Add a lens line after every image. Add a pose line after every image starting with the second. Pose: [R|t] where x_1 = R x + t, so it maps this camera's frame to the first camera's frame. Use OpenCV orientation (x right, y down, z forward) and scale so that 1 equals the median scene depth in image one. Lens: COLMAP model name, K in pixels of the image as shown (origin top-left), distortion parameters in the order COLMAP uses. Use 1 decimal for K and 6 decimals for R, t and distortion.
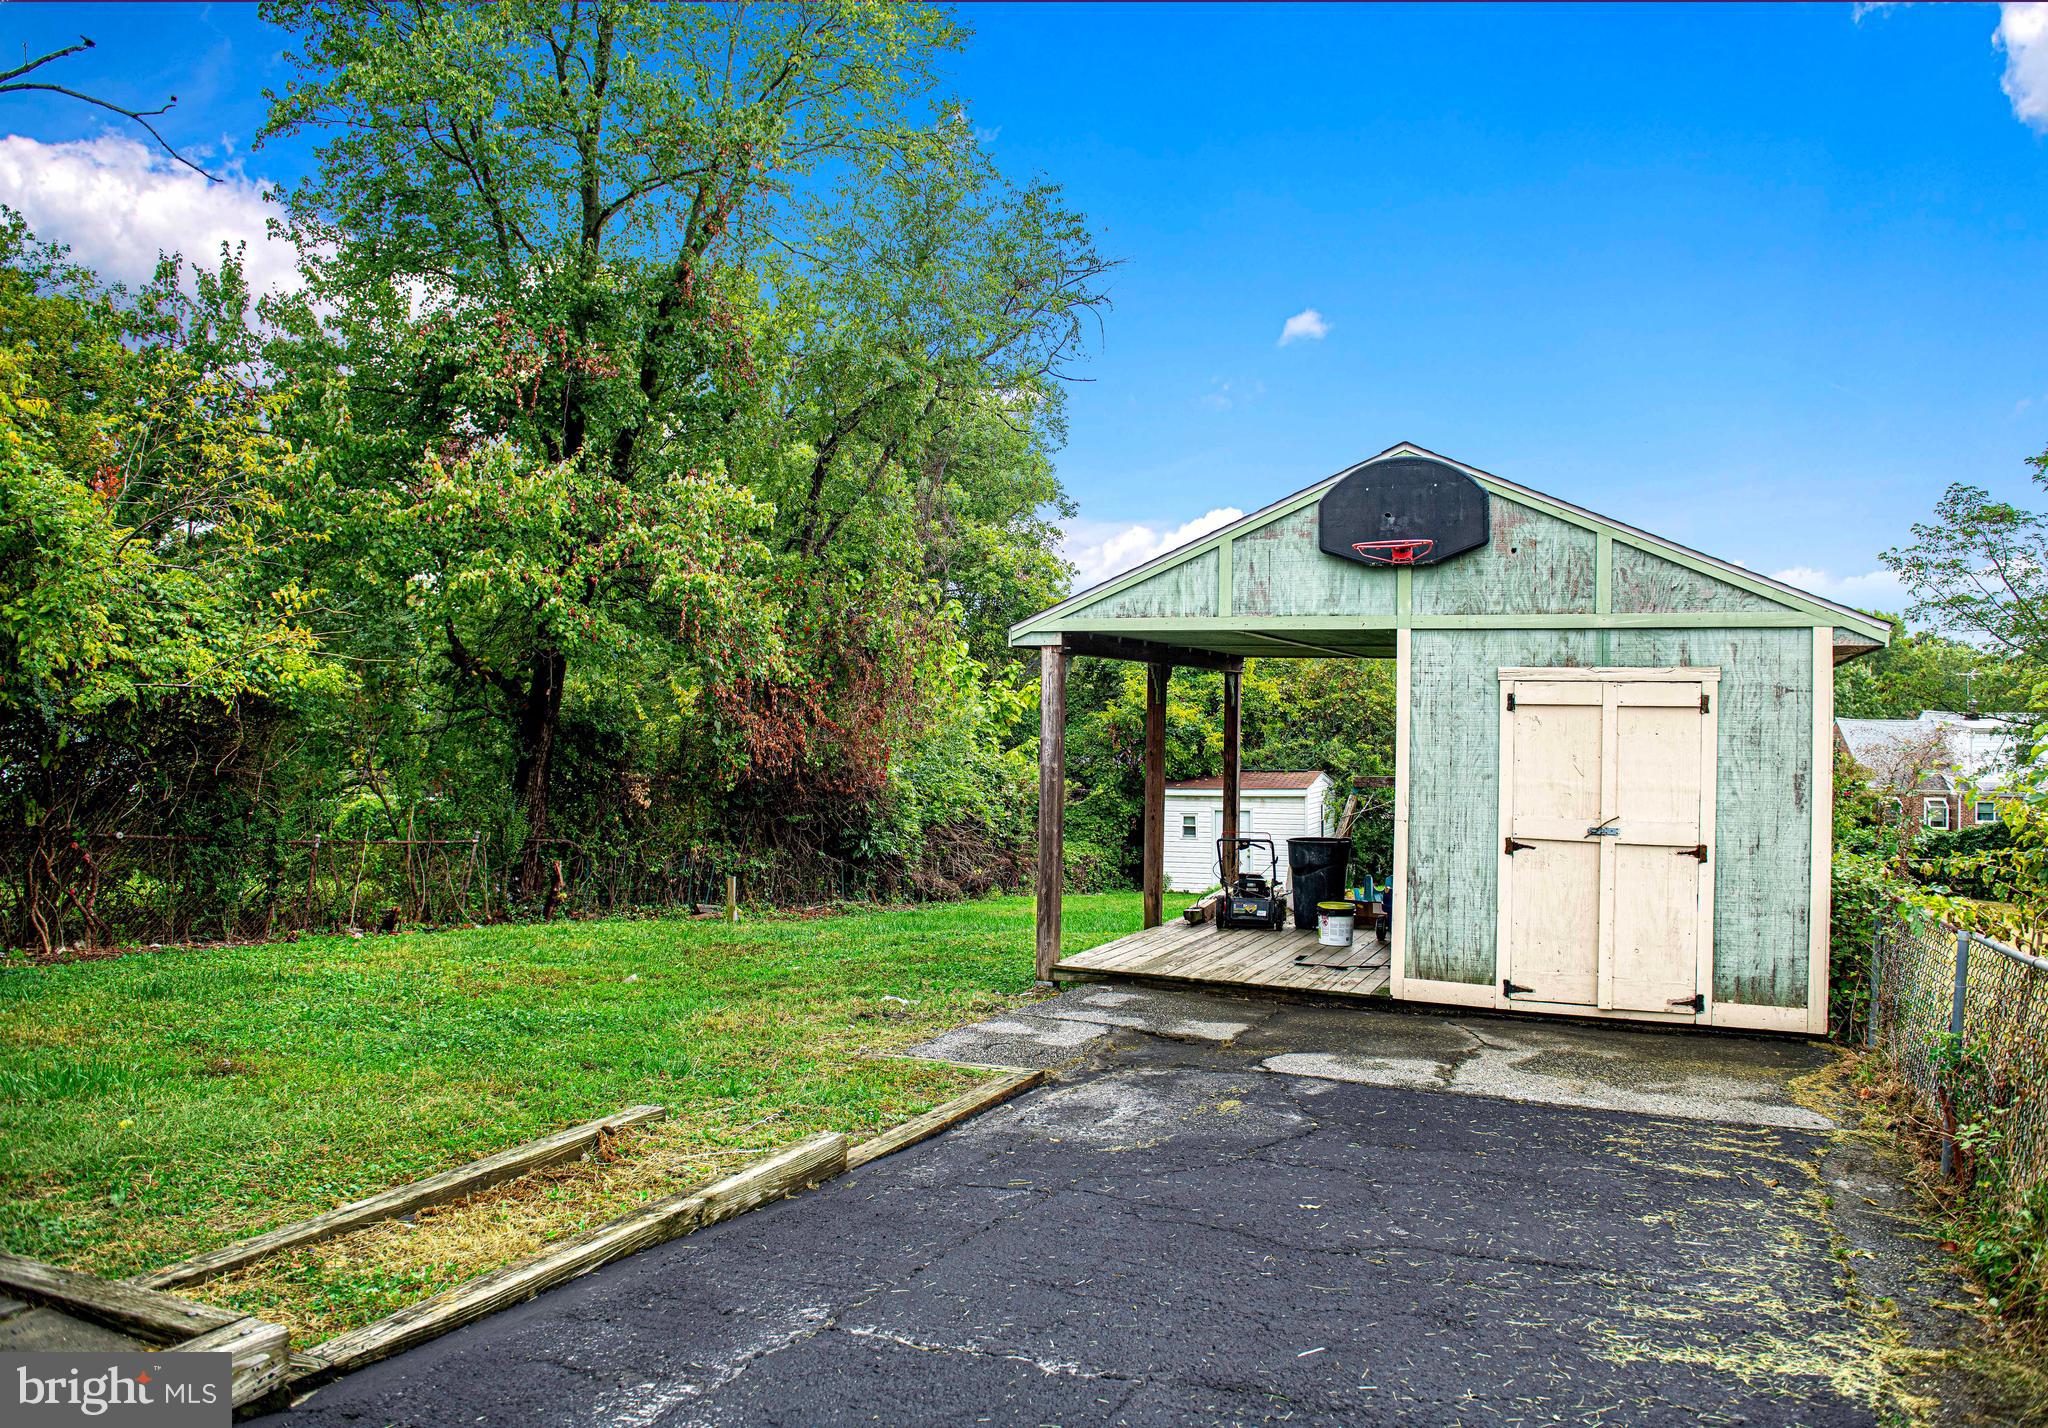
lens RADIAL K [[1459.4, 0, 1086.7], [0, 1459.4, 727.7], [0, 0, 1]] dist [-0.028351, -0.000227]
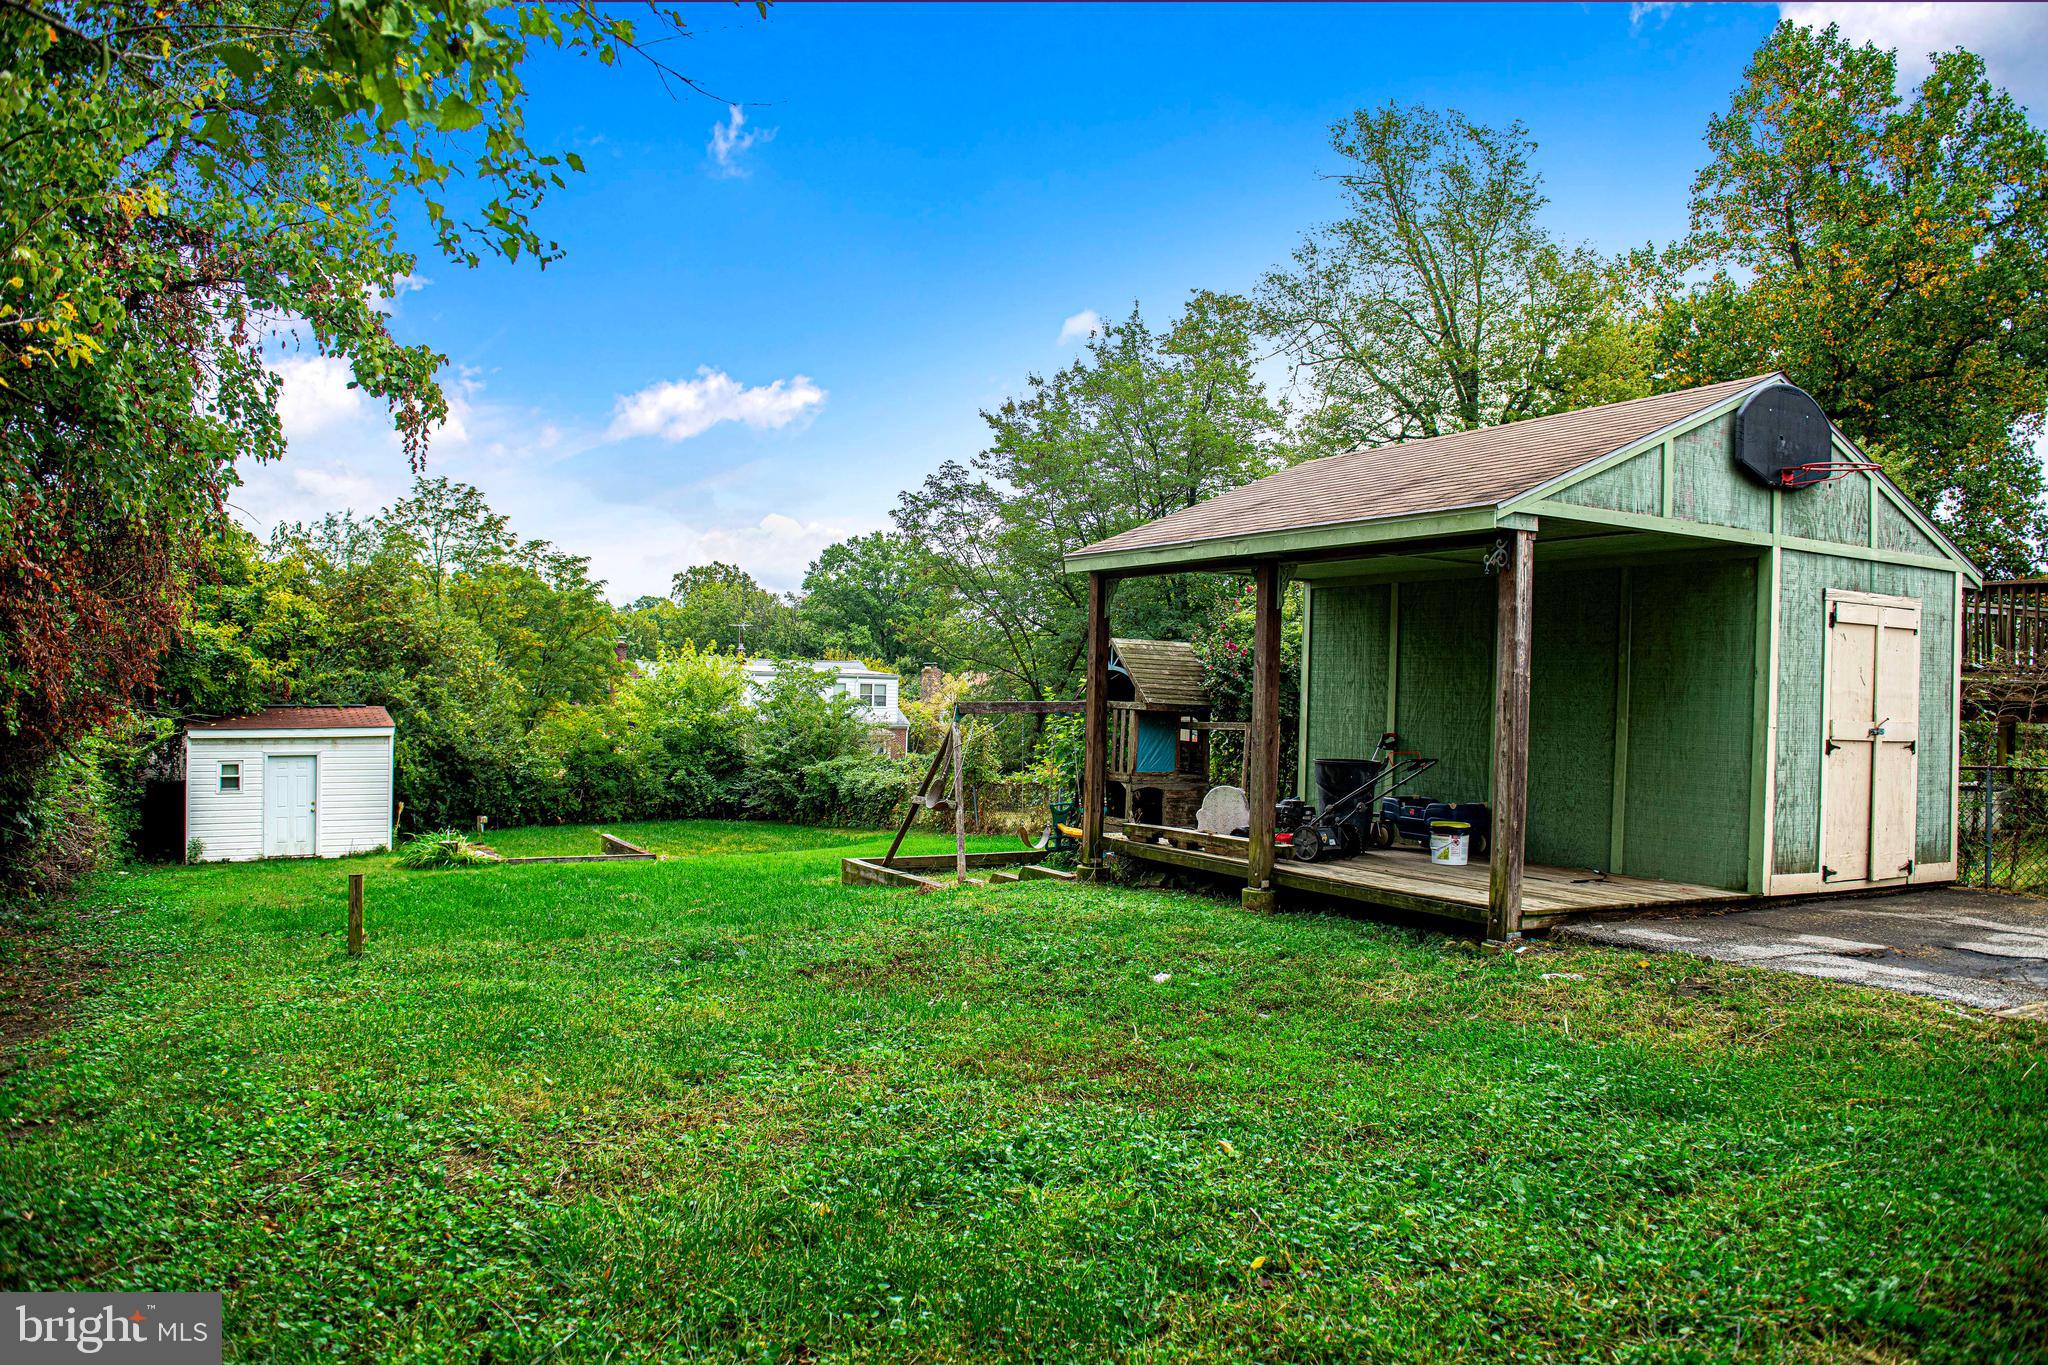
lens RADIAL K [[1404.2, 0, 1019.9], [0, 1404.2, 668.0], [0, 0, 1]] dist [-0.046239, -0.008997]
pose [[0.633204, 0.015767, 0.773825, -0.890141], [-0.013989, 0.999862, -0.008926, 0.036428], [-0.773859, -0.005173, 0.633337, 0.769108]]
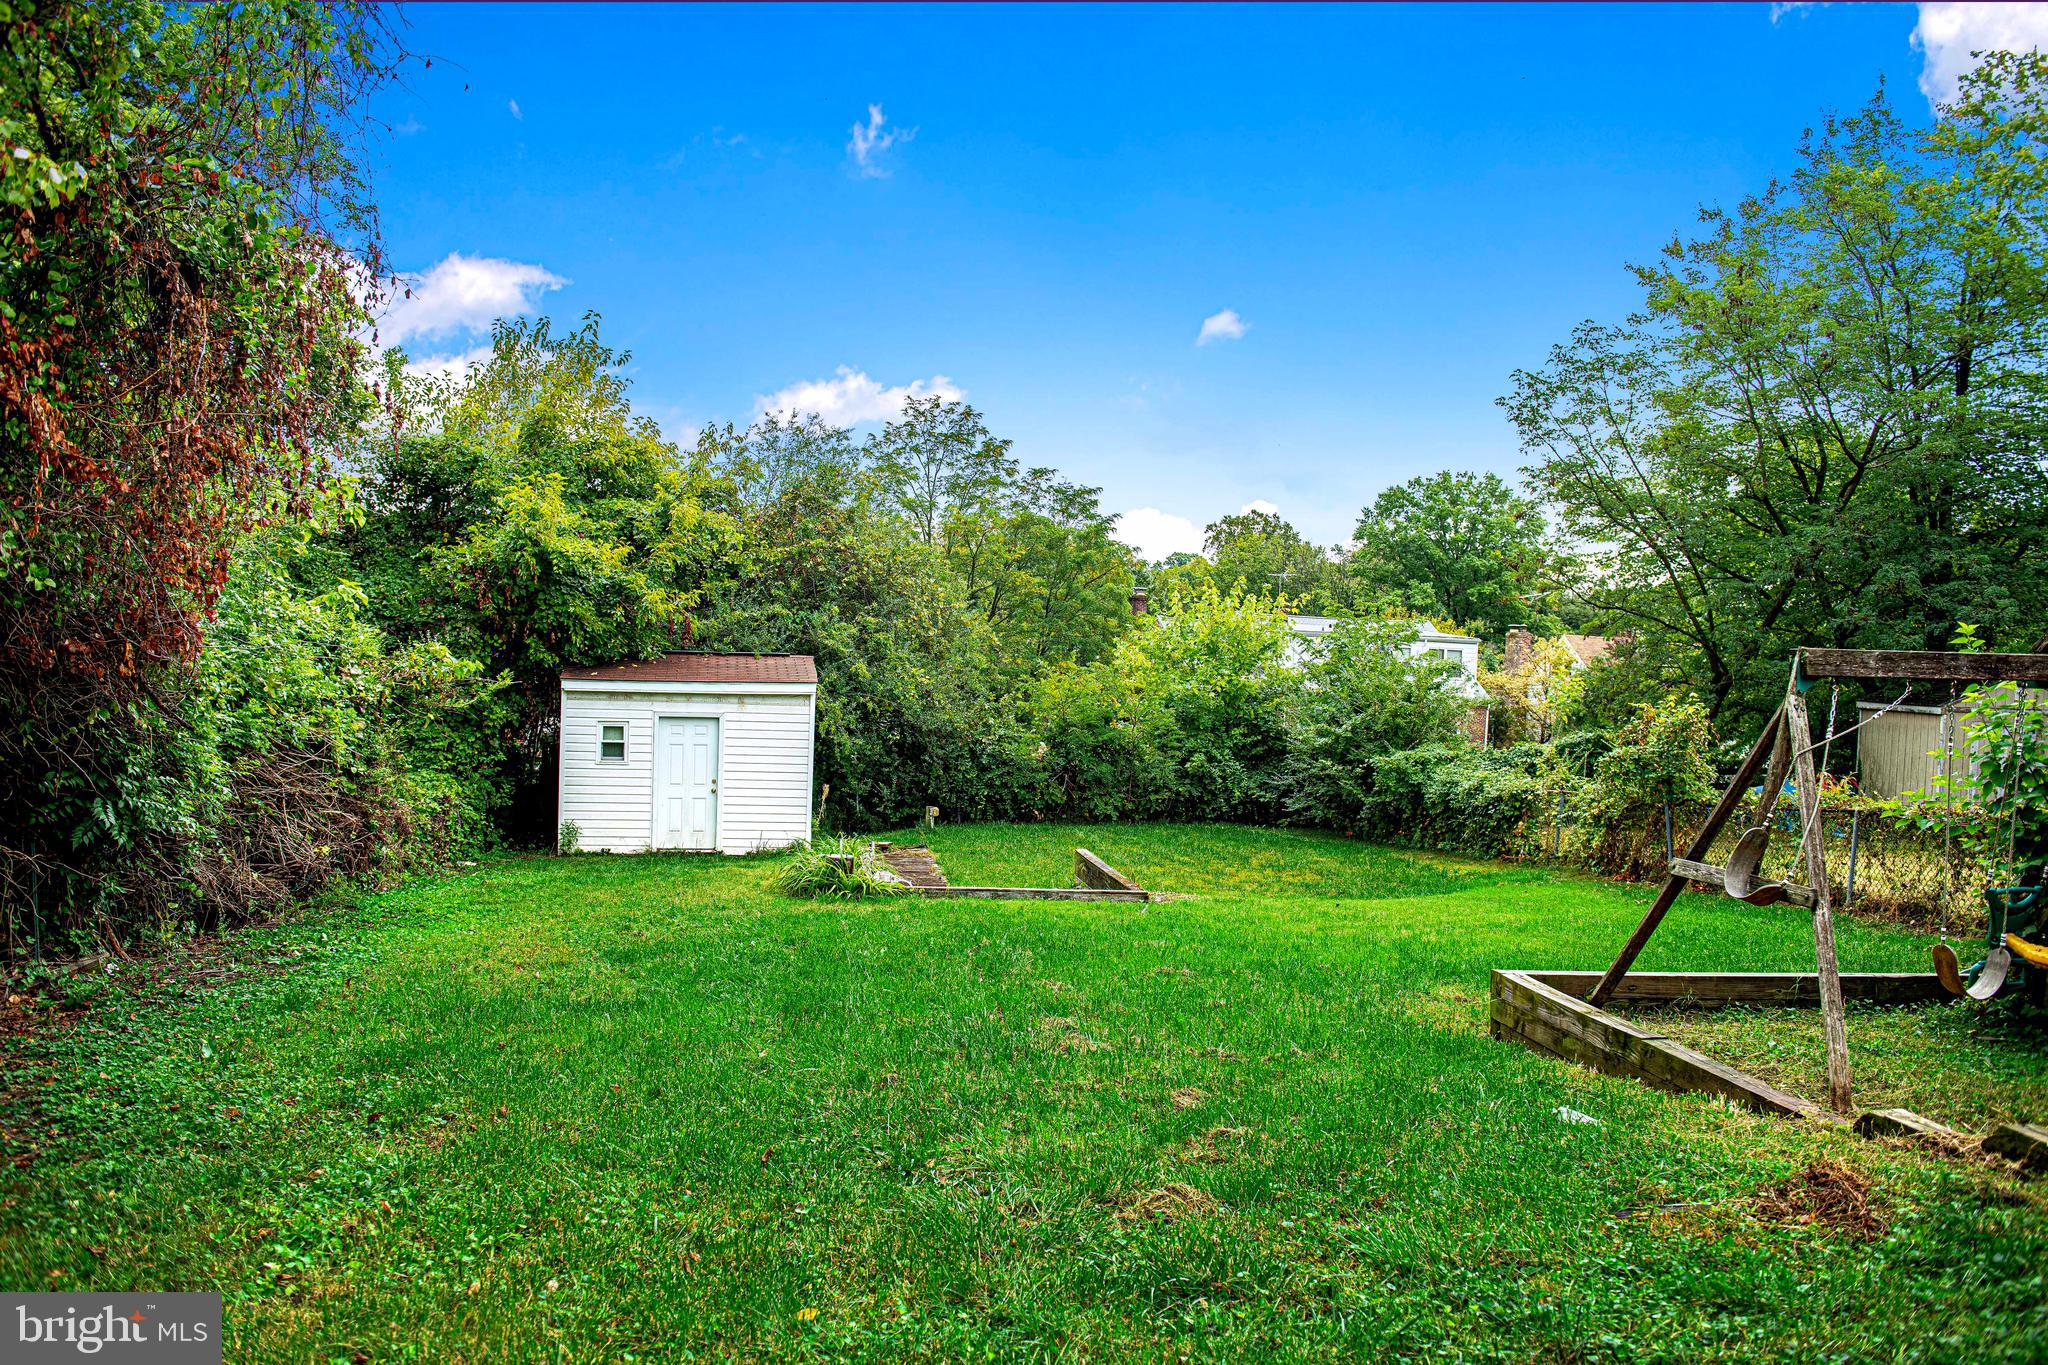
lens RADIAL K [[1542.0, 0, 1014.3], [0, 1542.0, 667.1], [0, 0, 1]] dist [-0.031493, -0.005889]
pose [[0.868194, 0.017662, 0.495911, -0.379713], [-0.032152, 0.999269, 0.020699, 0.068278], [-0.495182, -0.033915, 0.868127, 1.402260]]
